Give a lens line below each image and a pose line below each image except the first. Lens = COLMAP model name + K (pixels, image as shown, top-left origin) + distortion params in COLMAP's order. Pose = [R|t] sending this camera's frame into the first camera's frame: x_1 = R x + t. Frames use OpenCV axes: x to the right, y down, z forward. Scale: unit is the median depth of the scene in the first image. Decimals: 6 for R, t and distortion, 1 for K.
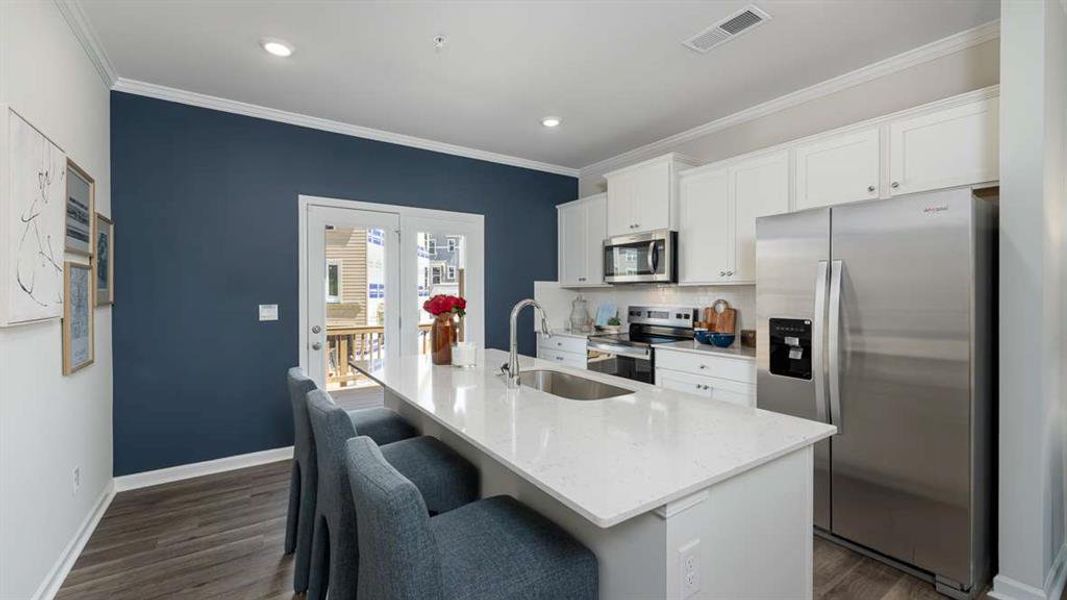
lens RADIAL K [[430.1, 0, 533.5], [0, 430.1, 300.0], [0, 0, 1]] dist [-0.000483, -0.000155]
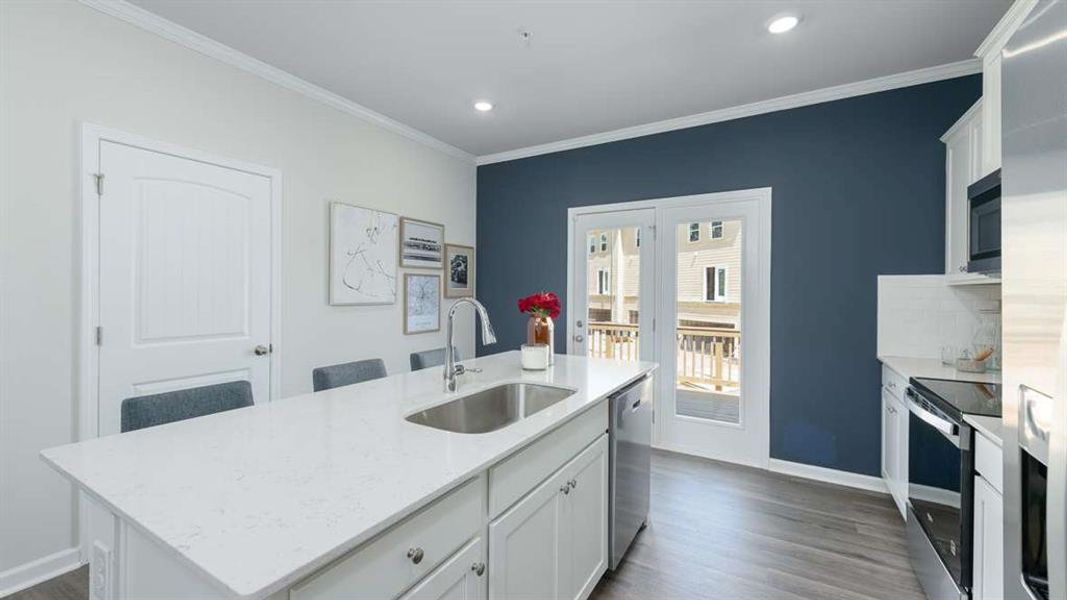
lens RADIAL K [[425.7, 0, 543.1], [0, 425.7, 301.6], [0, 0, 1]] dist [0.002791, -0.000176]
pose [[0.436741, 0.023075, -0.899291, 0.447525], [-0.024794, 0.999600, 0.013608, -0.003826], [0.899245, 0.016354, 0.437139, 0.407971]]
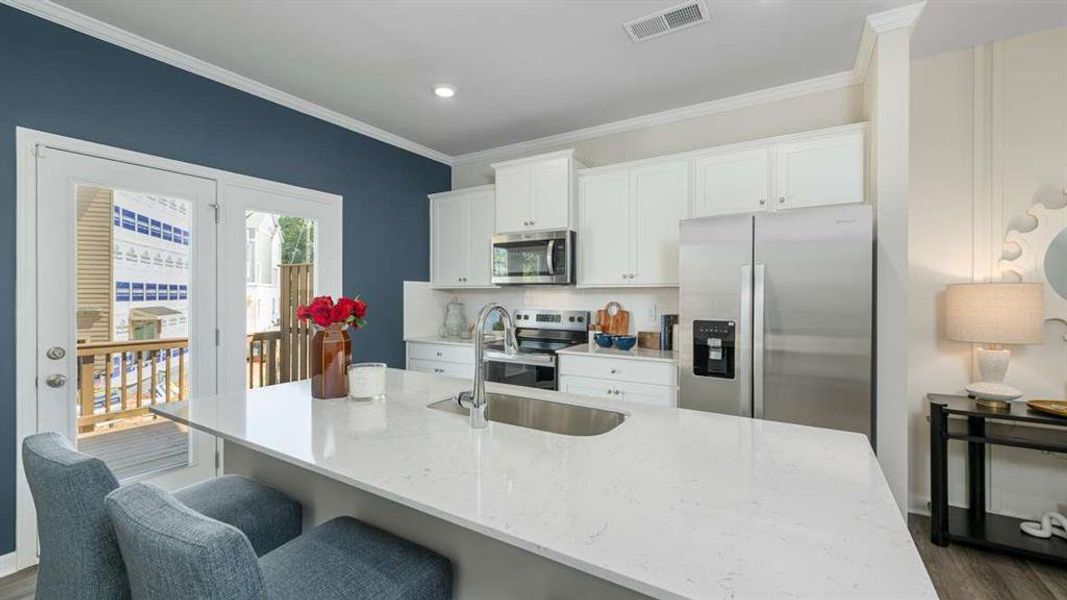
lens RADIAL K [[425.7, 0, 543.1], [0, 425.7, 301.6], [0, 0, 1]] dist [0.002791, -0.000176]
pose [[0.908715, -0.003420, 0.417402, -0.130694], [0.004180, 0.999991, -0.000907, -0.001599], [-0.417395, 0.002569, 0.908721, 0.162364]]
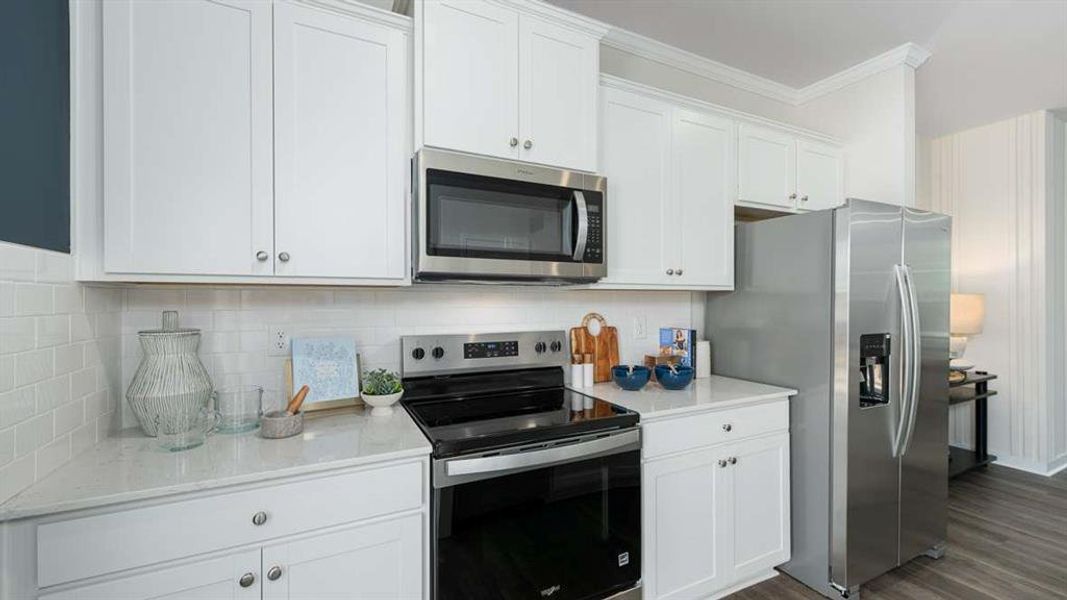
lens RADIAL K [[430.1, 0, 533.5], [0, 430.1, 300.0], [0, 0, 1]] dist [-0.000483, -0.000155]
pose [[0.139598, 0.007562, 0.990179, -0.189396], [0.019685, 0.999752, -0.010410, -0.015571], [-0.990013, 0.020945, 0.139414, 0.999678]]
